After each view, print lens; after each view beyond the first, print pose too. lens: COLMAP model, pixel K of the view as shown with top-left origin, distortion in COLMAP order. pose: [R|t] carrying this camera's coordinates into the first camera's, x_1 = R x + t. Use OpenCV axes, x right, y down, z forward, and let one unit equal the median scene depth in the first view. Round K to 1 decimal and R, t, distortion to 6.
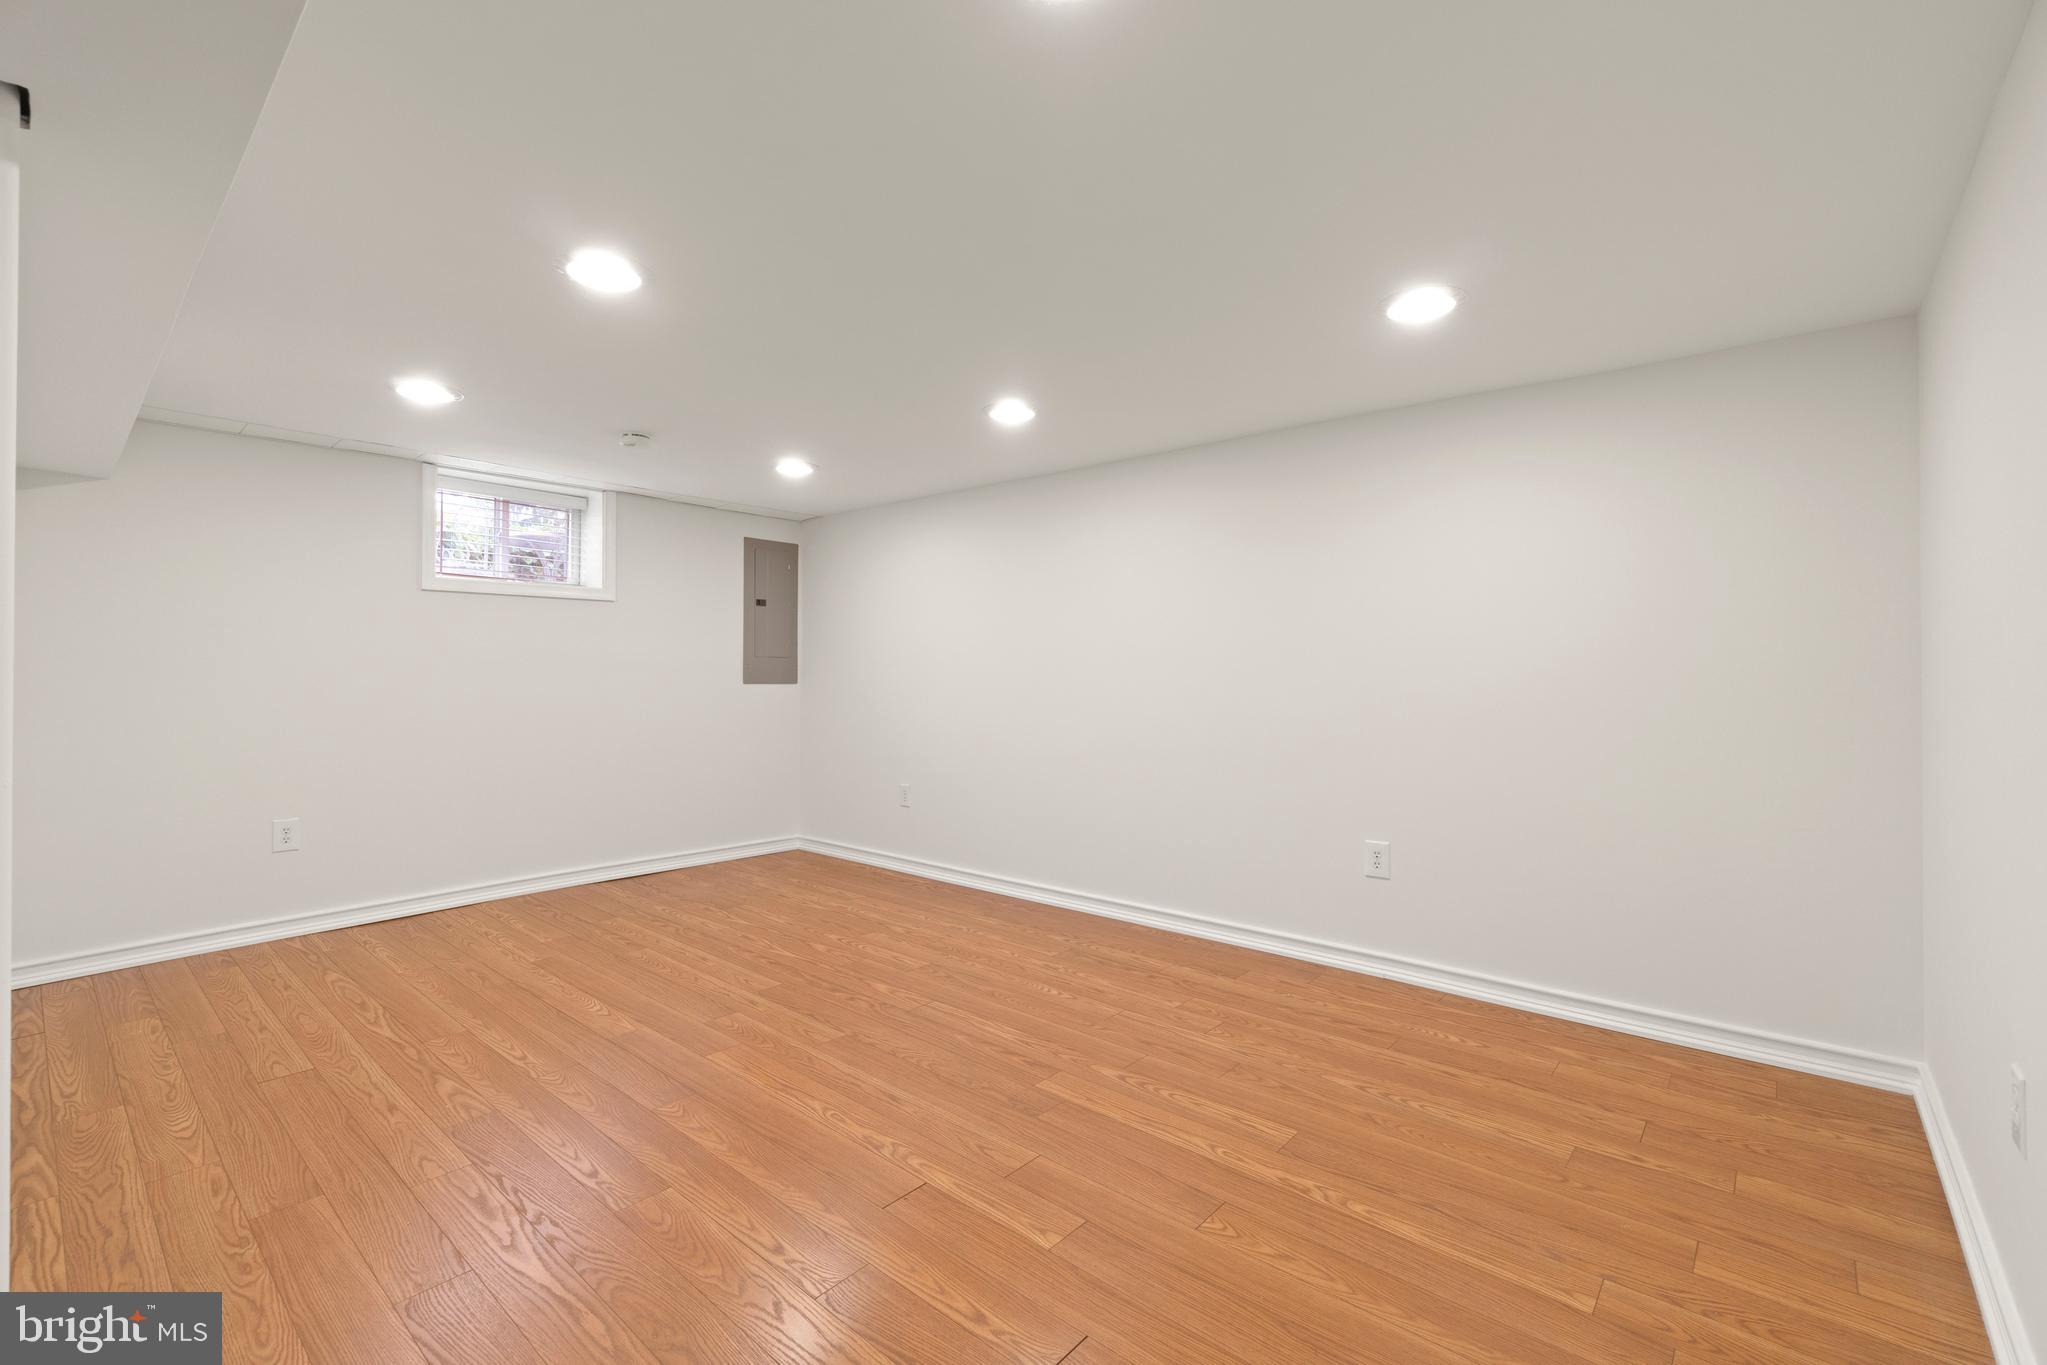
lens RADIAL K [[880.4, 0, 1023.5], [0, 880.4, 682.5], [0, 0, 1]] dist [-0.000706, 0.000052]
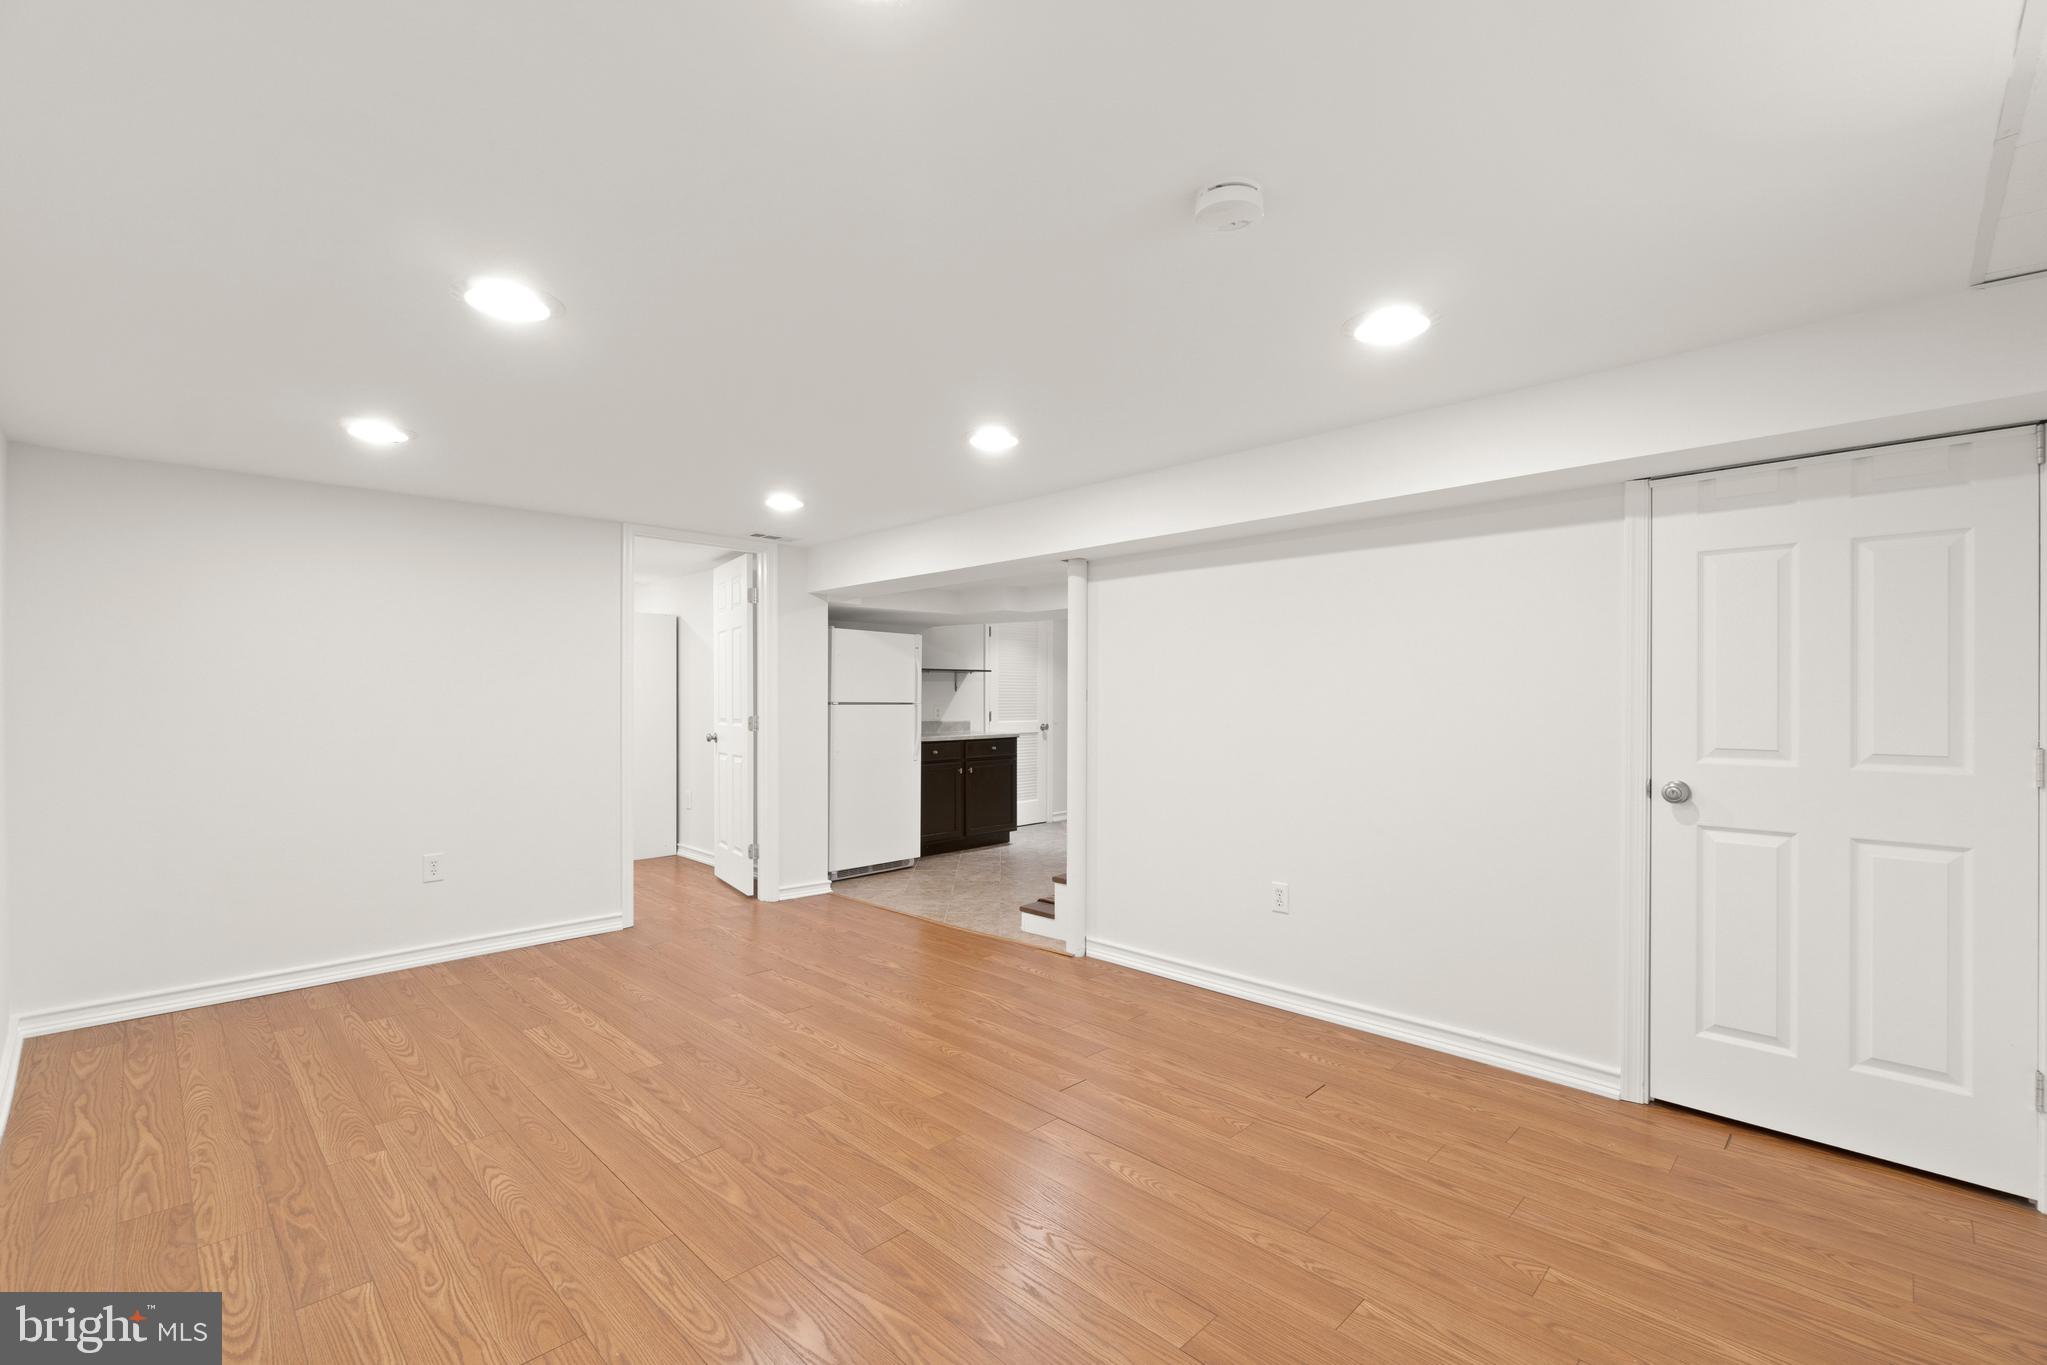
lens RADIAL K [[880.4, 0, 1023.5], [0, 880.4, 682.5], [0, 0, 1]] dist [-0.000706, 0.000052]
pose [[-0.997594, -0.000567, 0.069322, -0.501335], [-0.000847, 0.999992, -0.004007, -0.052366], [-0.069319, -0.004056, -0.997586, 1.934573]]
